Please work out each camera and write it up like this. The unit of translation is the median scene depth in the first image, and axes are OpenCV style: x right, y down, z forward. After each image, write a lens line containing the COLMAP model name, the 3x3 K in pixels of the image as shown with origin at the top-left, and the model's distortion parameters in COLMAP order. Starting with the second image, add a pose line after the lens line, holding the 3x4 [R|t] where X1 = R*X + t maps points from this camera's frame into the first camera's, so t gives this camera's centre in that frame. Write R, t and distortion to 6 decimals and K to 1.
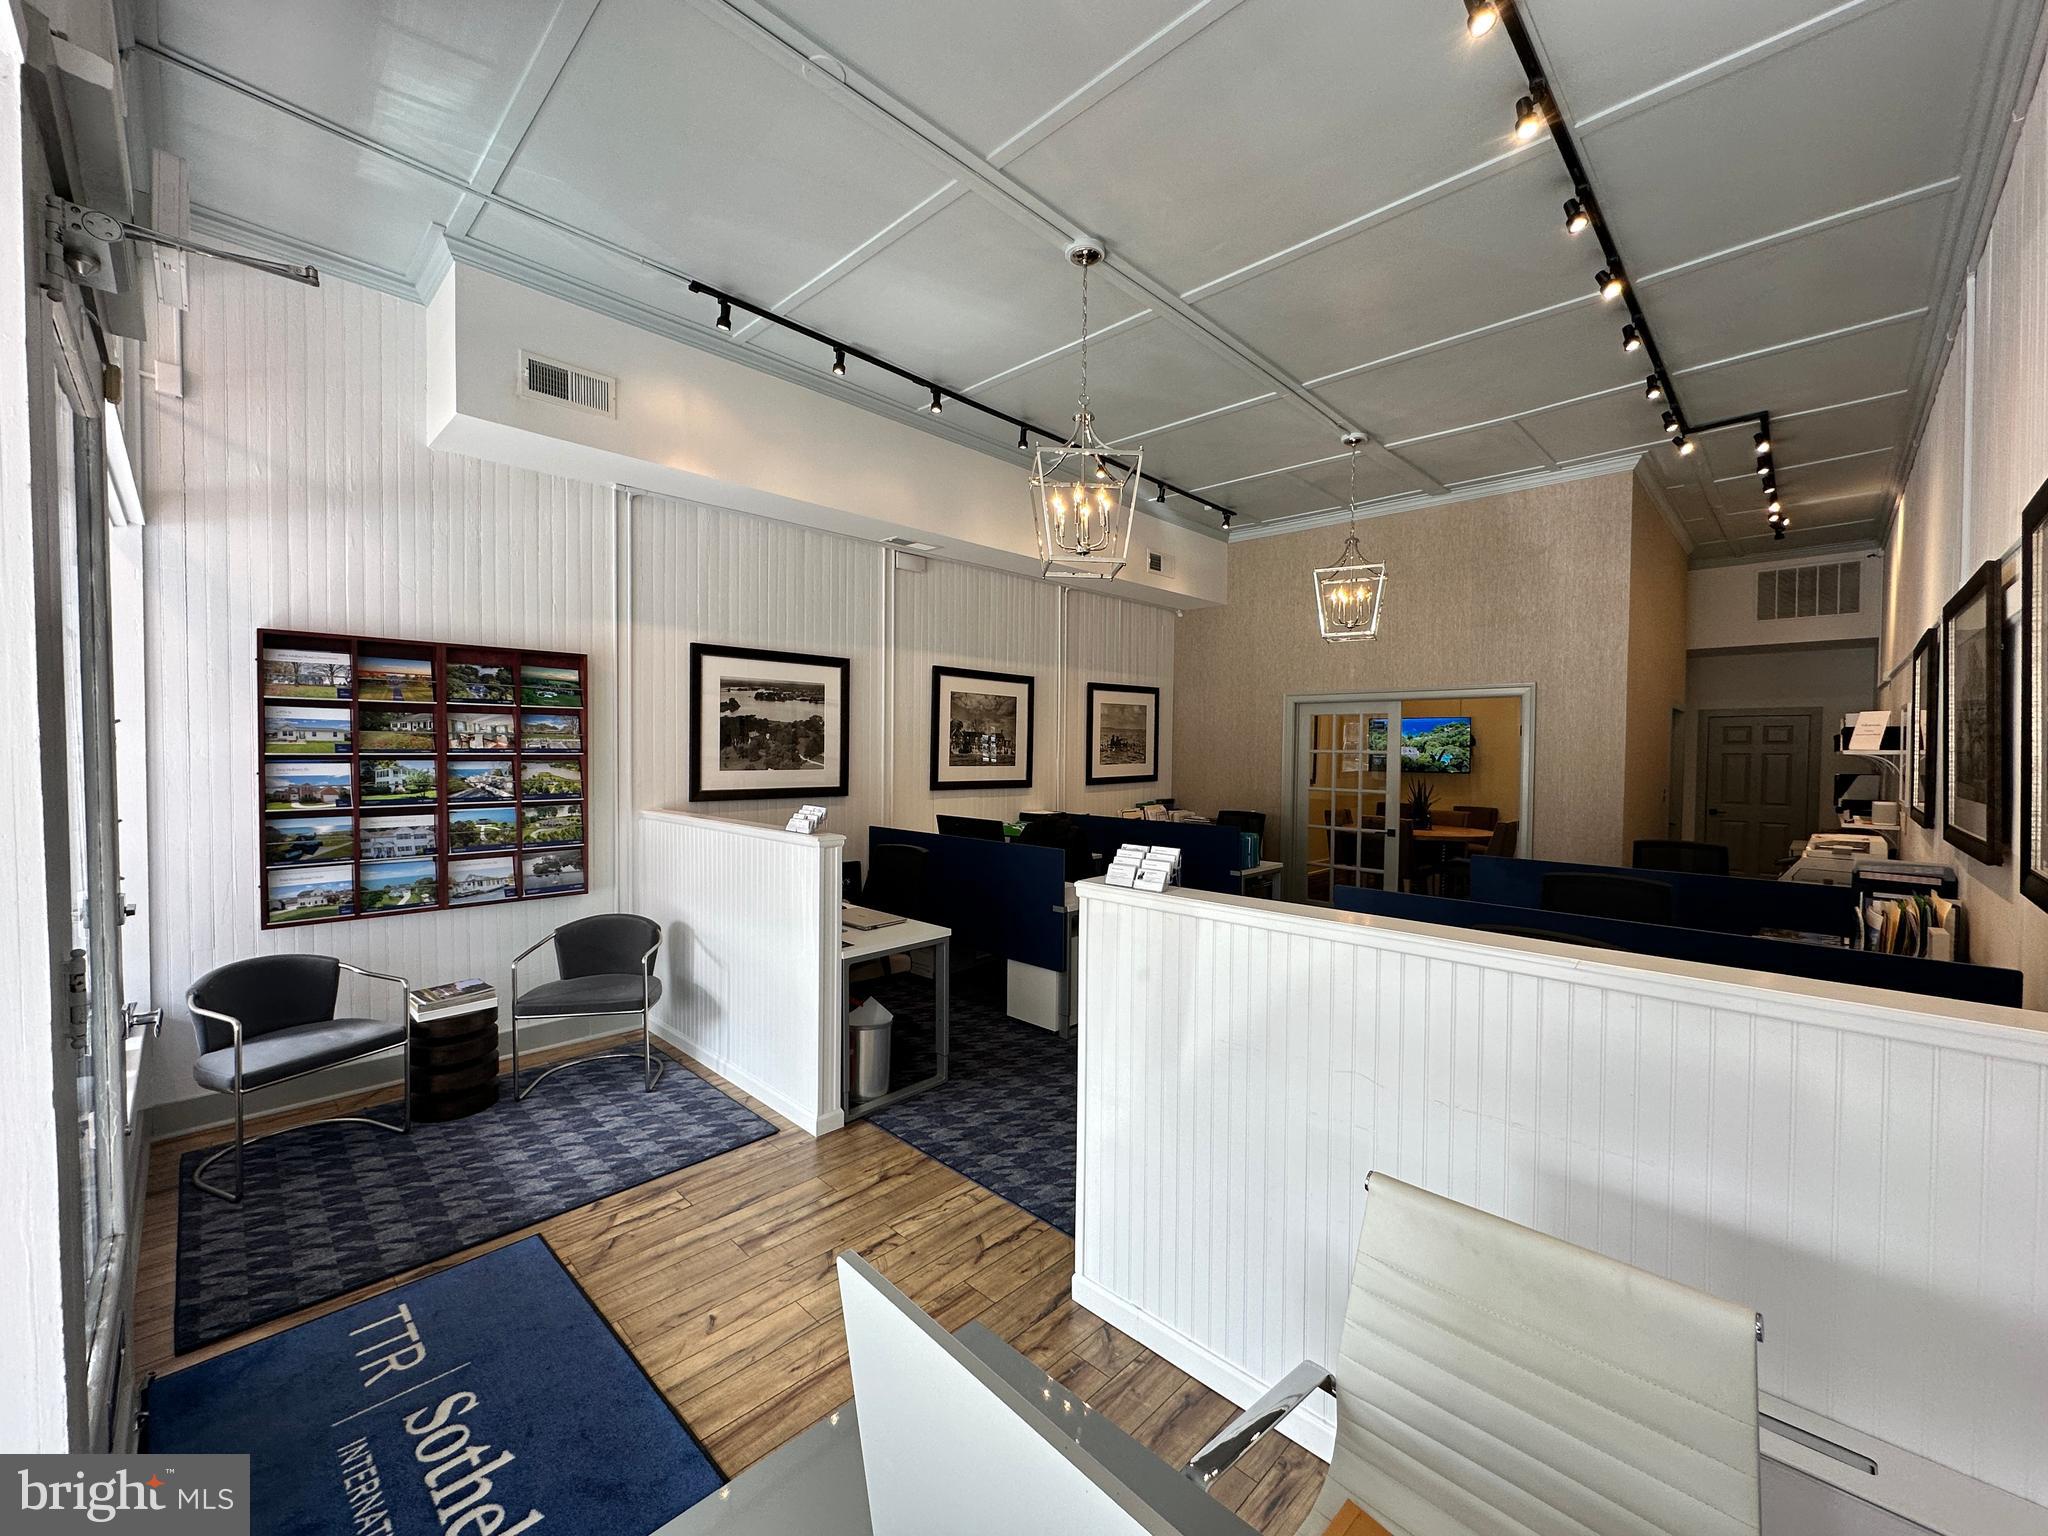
lens RADIAL K [[810.9, 0, 1024.0], [0, 810.9, 768.0], [0, 0, 1]] dist [-0.001572, 0.000322]
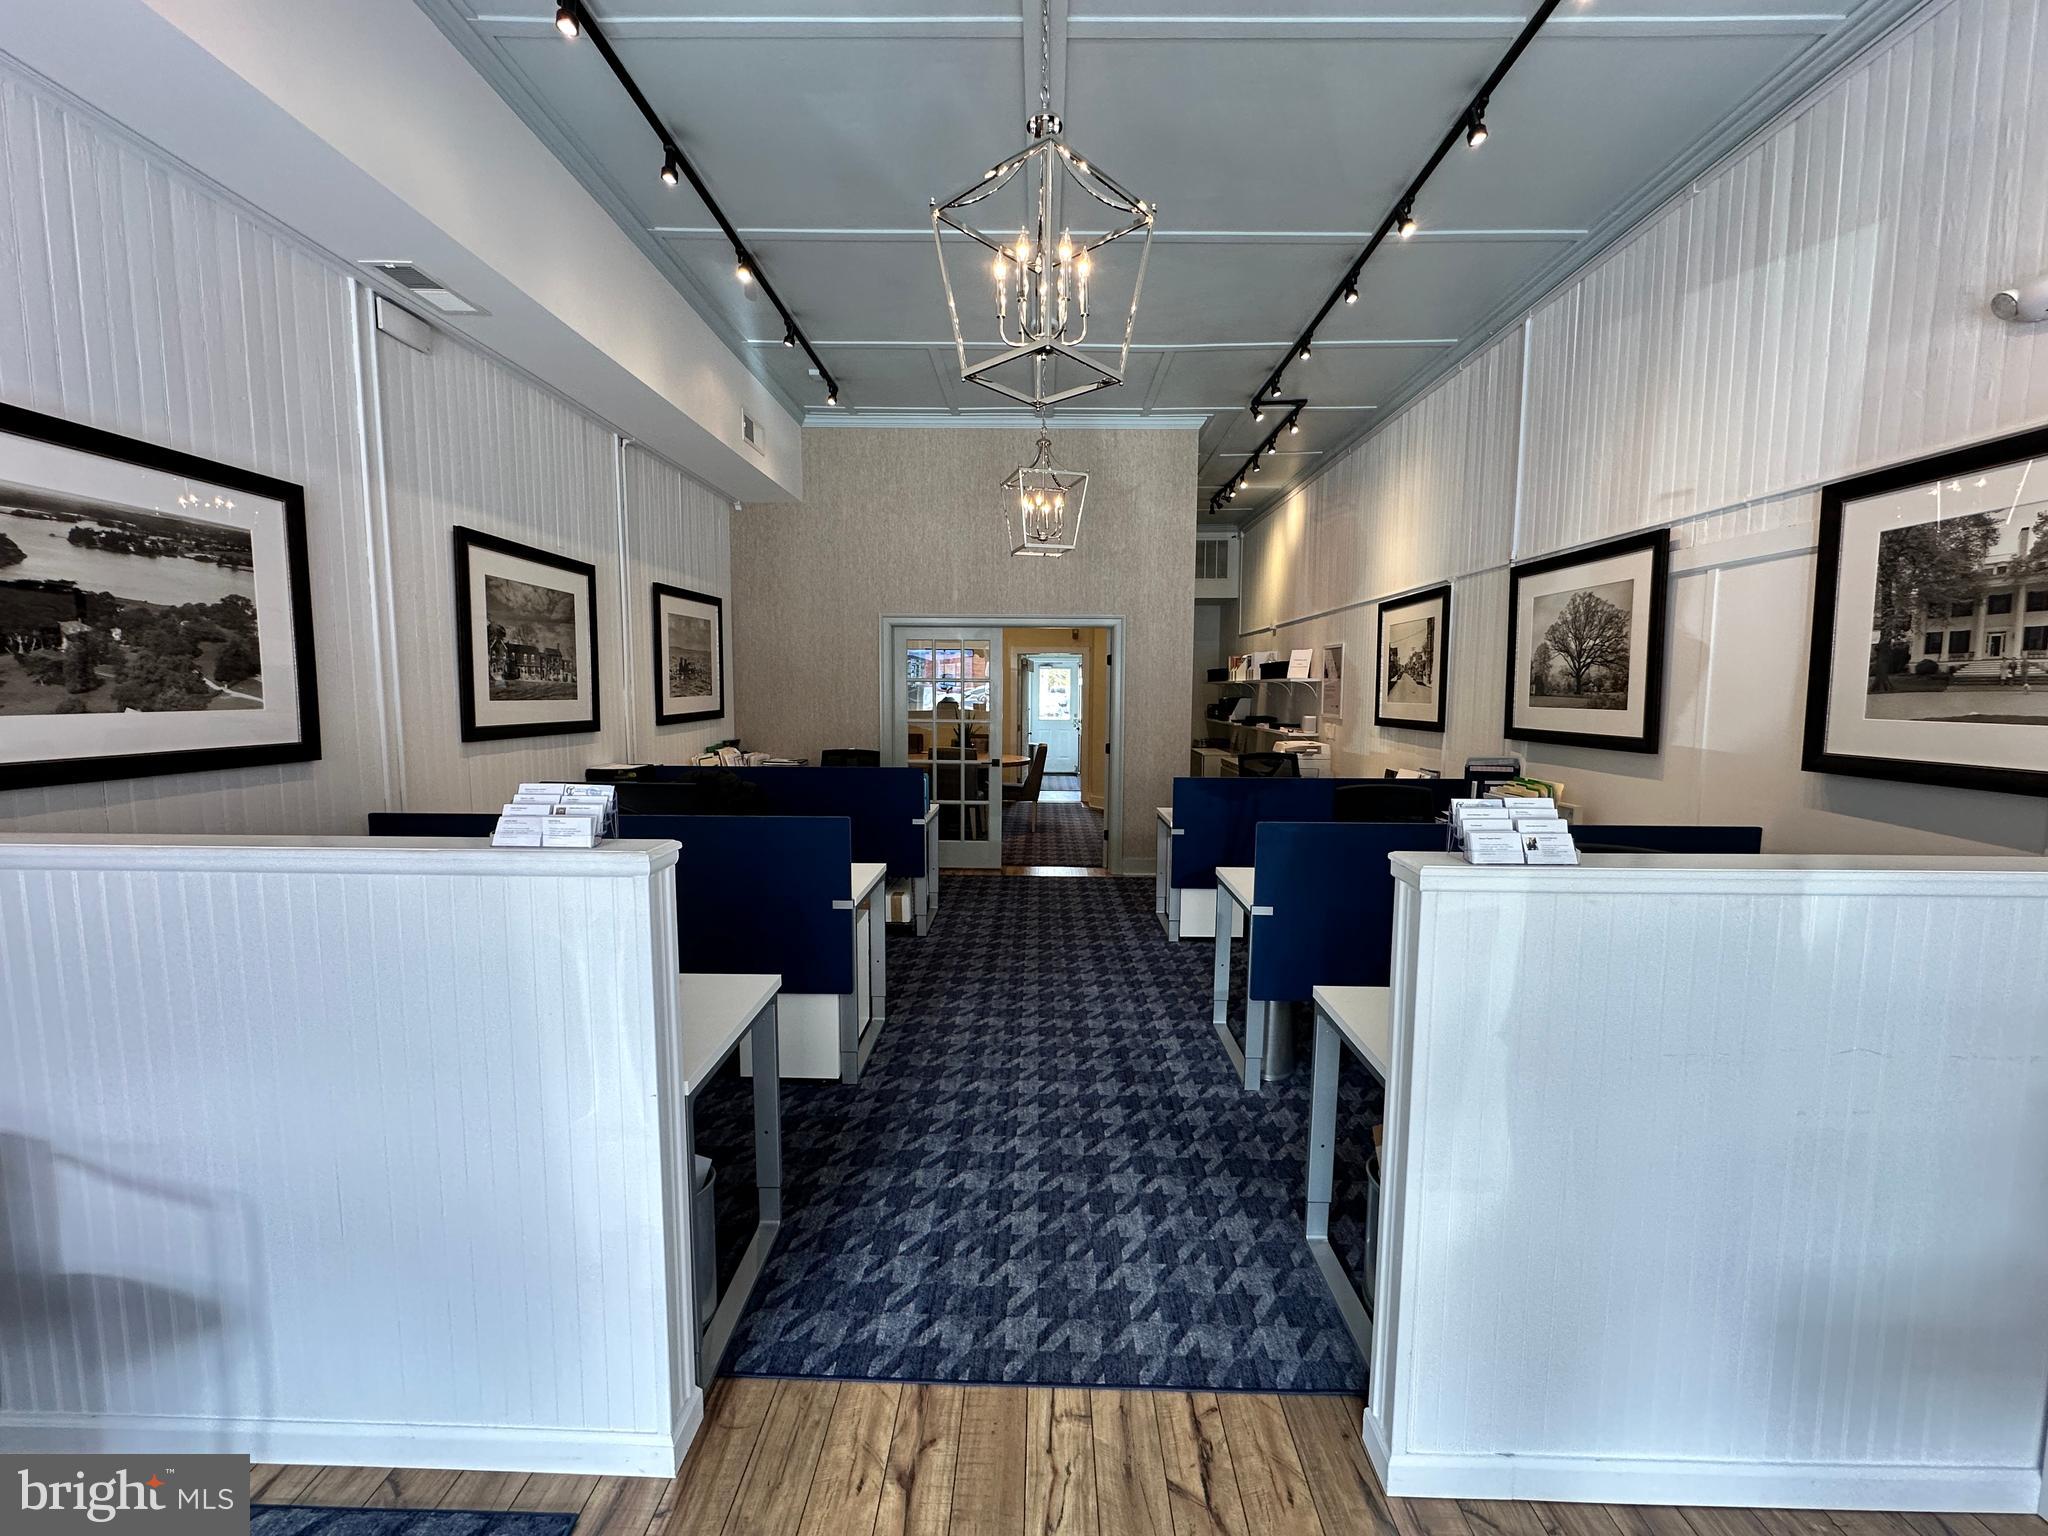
lens RADIAL K [[810.9, 0, 1024.0], [0, 810.9, 768.0], [0, 0, 1]] dist [-0.001572, 0.000322]
pose [[0.733063, -0.071243, 0.676419, -0.222034], [0.017439, 0.996141, 0.086018, 0.002881], [-0.679937, -0.051260, 0.731476, 0.299961]]
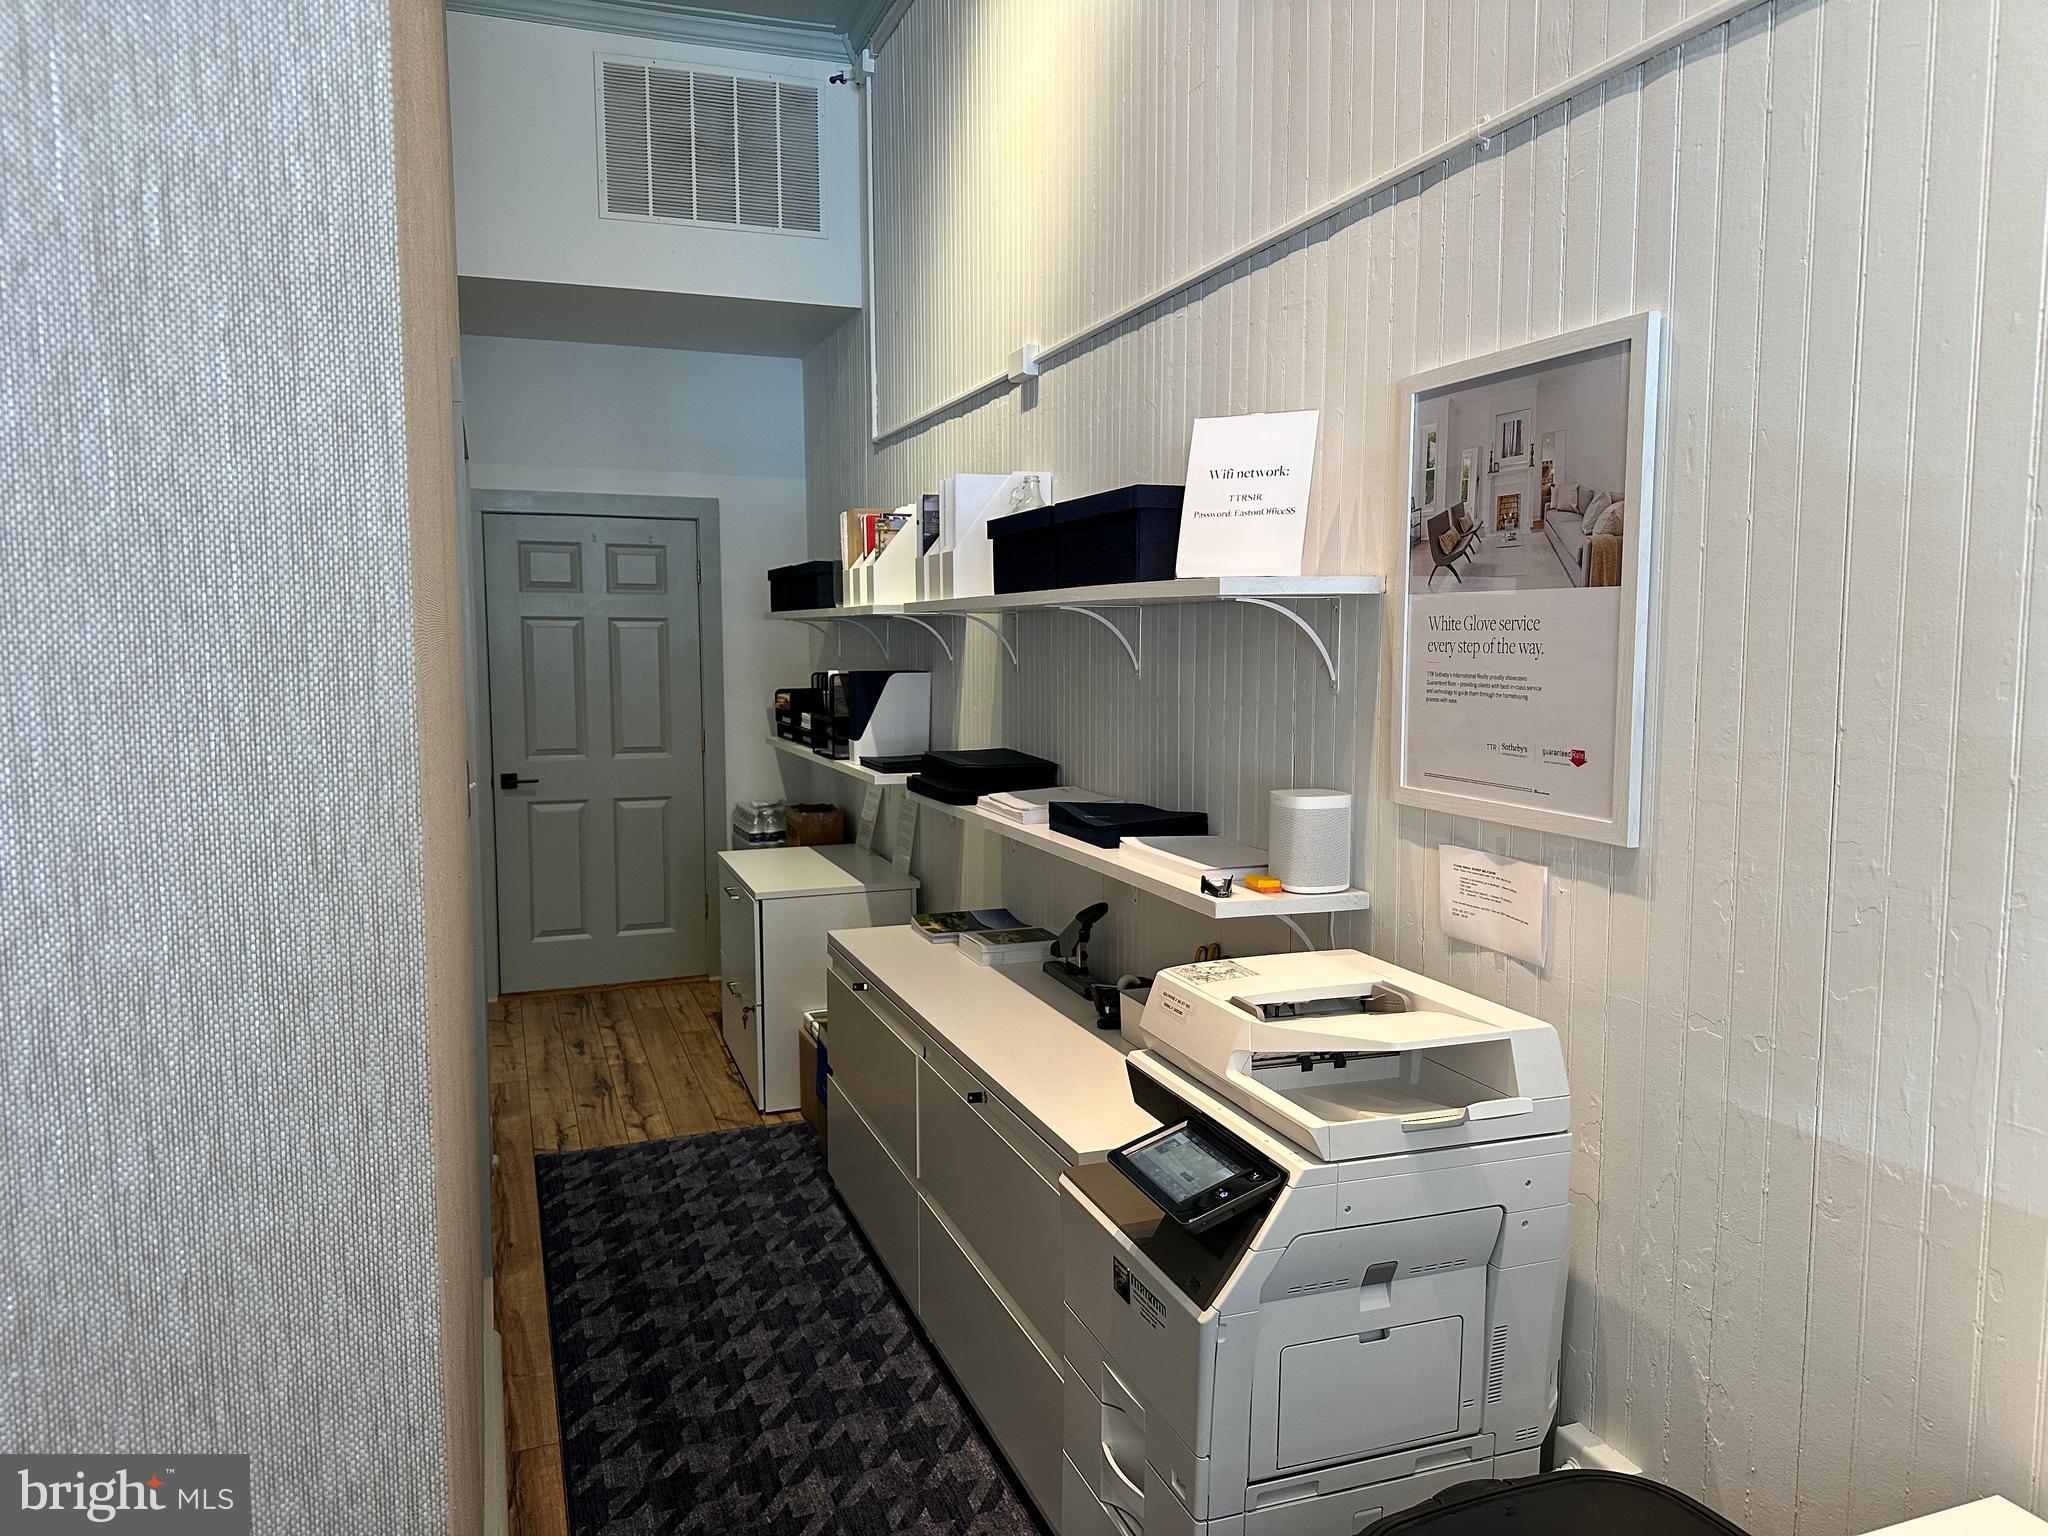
lens RADIAL K [[1474.2, 0, 1024.0], [0, 1474.2, 768.0], [0, 0, 1]] dist [0.049218, -0.000391]
pose [[0.438735, -0.089361, 0.894162, 0.600128], [0.024376, 0.995861, 0.087564, -0.005865], [-0.898286, -0.016621, 0.439098, 0.836276]]
